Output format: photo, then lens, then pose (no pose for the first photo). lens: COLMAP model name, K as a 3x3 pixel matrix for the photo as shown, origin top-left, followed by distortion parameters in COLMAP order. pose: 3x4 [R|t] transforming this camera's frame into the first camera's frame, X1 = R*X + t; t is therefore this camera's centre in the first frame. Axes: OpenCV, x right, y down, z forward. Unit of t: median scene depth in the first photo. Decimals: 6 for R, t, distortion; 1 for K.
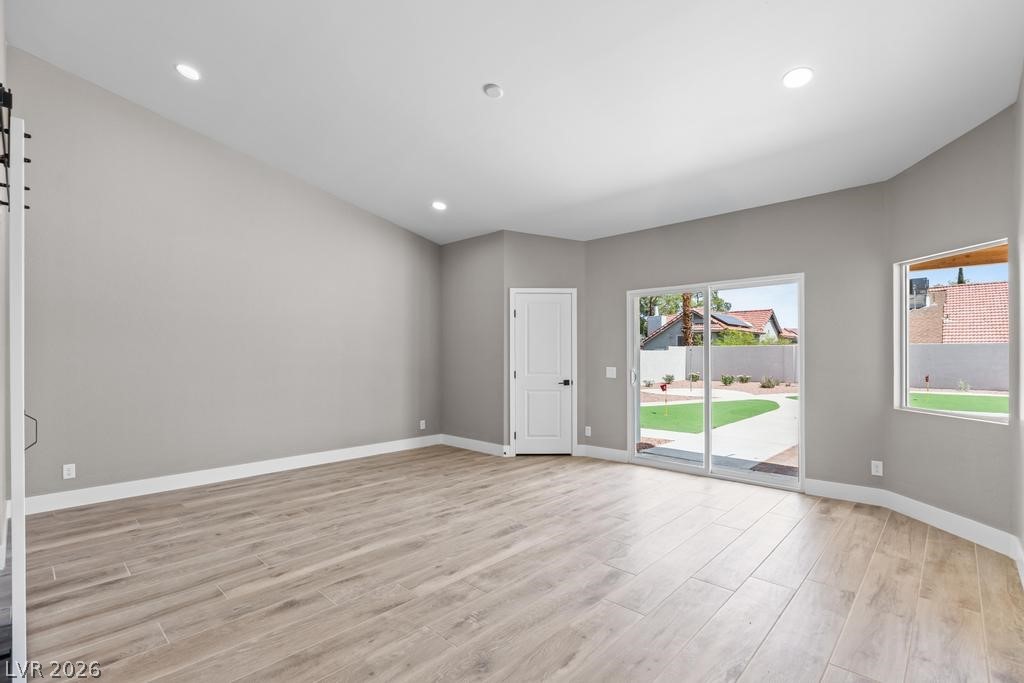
lens RADIAL K [[470.7, 0, 508.5], [0, 470.7, 349.6], [0, 0, 1]] dist [-0.005052, -0.000527]
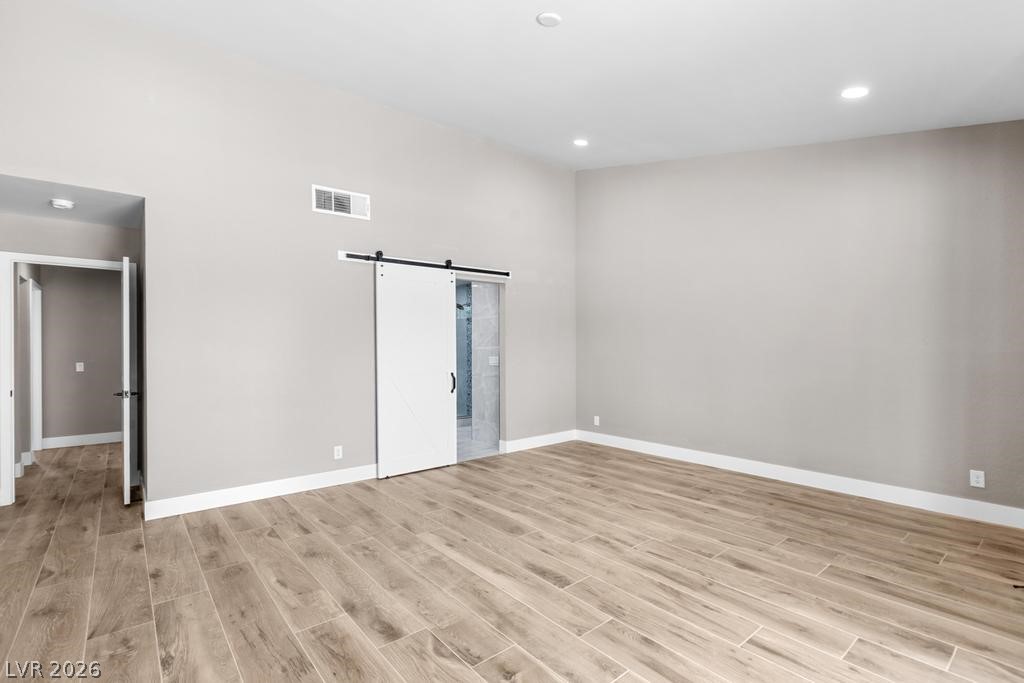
lens RADIAL K [[467.7, 0, 504.5], [0, 467.7, 338.9], [0, 0, 1]] dist [0.007413, -0.001500]
pose [[-0.125727, -0.017709, -0.991907, 0.727737], [0.015806, 0.999678, -0.019852, 0.010243], [0.991939, -0.018174, -0.125407, 0.961656]]
